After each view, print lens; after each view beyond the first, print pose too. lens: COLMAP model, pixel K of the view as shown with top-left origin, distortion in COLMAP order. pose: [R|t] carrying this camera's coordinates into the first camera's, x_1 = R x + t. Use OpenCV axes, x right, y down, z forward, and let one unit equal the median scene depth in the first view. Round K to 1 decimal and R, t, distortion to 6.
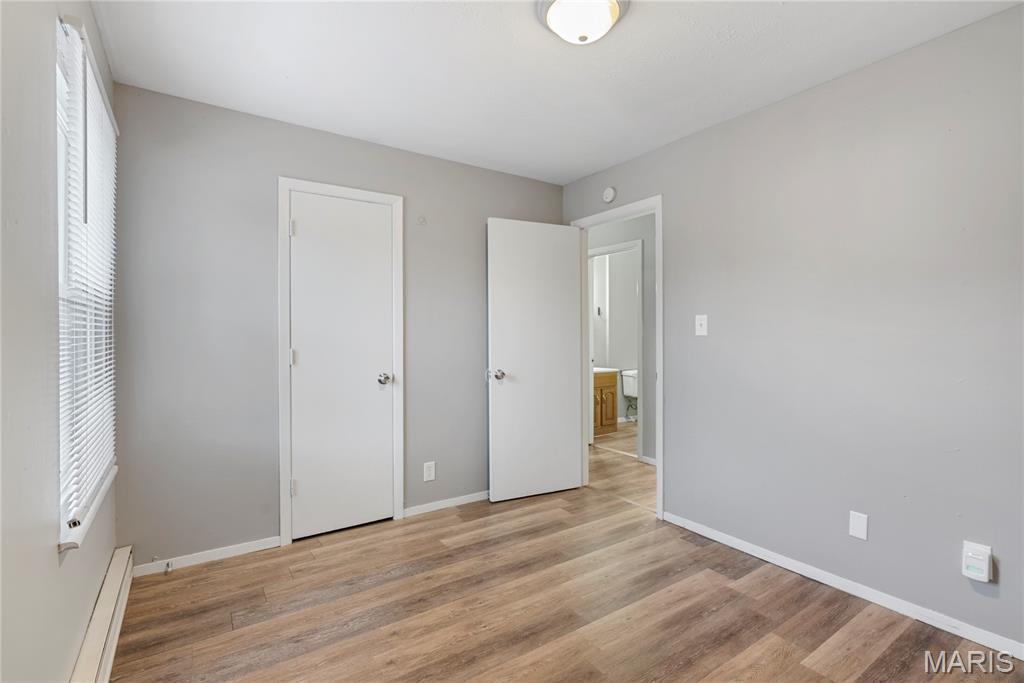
lens RADIAL K [[467.7, 0, 513.6], [0, 467.7, 336.7], [0, 0, 1]] dist [-0.010442, 0.005560]
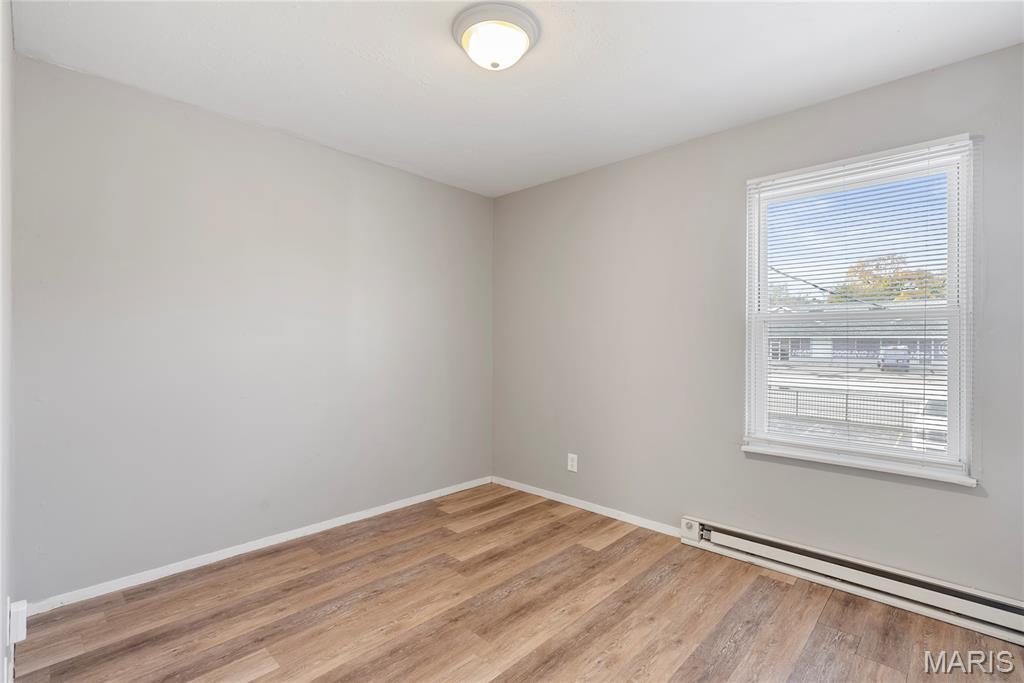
lens RADIAL K [[467.7, 0, 510.6], [0, 467.7, 341.5], [0, 0, 1]] dist [-0.010442, 0.005560]
pose [[-0.978206, -0.005416, -0.207565, 0.320615], [-0.006640, 0.999964, 0.005201, -0.012031], [0.207529, 0.006466, -0.978207, 1.969142]]
